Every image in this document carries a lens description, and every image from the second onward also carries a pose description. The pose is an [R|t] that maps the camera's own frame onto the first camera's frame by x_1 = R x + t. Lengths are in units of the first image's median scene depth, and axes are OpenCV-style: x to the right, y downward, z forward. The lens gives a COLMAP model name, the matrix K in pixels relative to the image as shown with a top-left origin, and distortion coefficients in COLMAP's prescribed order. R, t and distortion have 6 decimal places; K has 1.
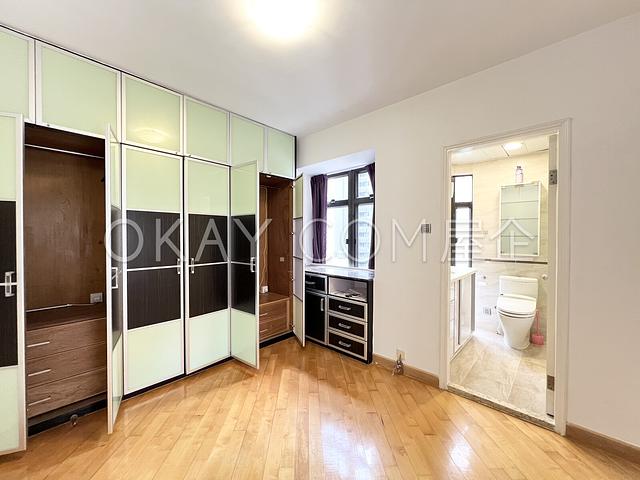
lens RADIAL K [[256.7, 0, 318.2], [0, 256.7, 243.0], [0, 0, 1]] dist [0.003266, -0.000026]
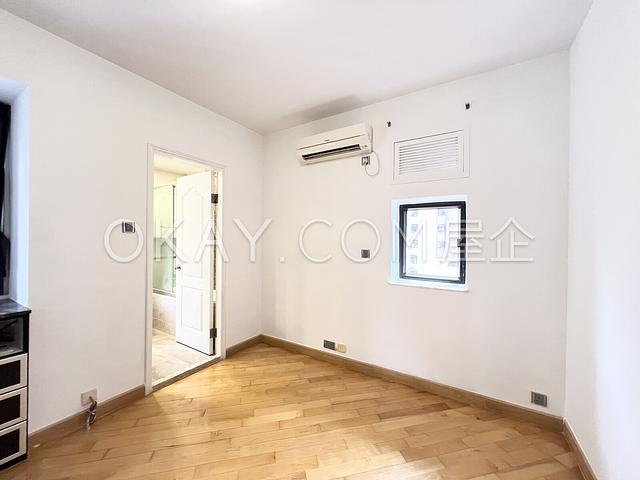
lens RADIAL K [[254.1, 0, 319.1], [0, 254.1, 239.4], [0, 0, 1]] dist [-0.001209, -0.000432]
pose [[-0.196040, -0.003318, 0.980590, -0.635428], [0.009172, 0.999944, 0.005217, -0.018008], [-0.980553, 0.010016, -0.195999, 0.599463]]
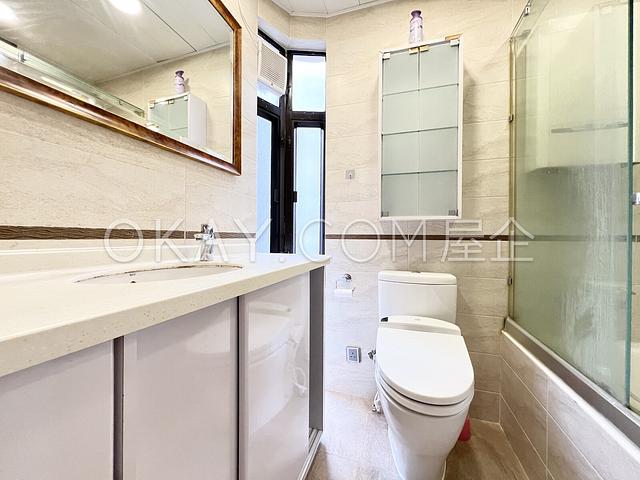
lens RADIAL K [[256.7, 0, 319.2], [0, 256.7, 237.6], [0, 0, 1]] dist [0.003266, -0.000026]
pose [[0.903434, 0.004140, 0.428708, 0.415158], [0.000751, 0.999937, -0.011239, 0.072282], [-0.428727, 0.010475, 0.903373, 0.627131]]
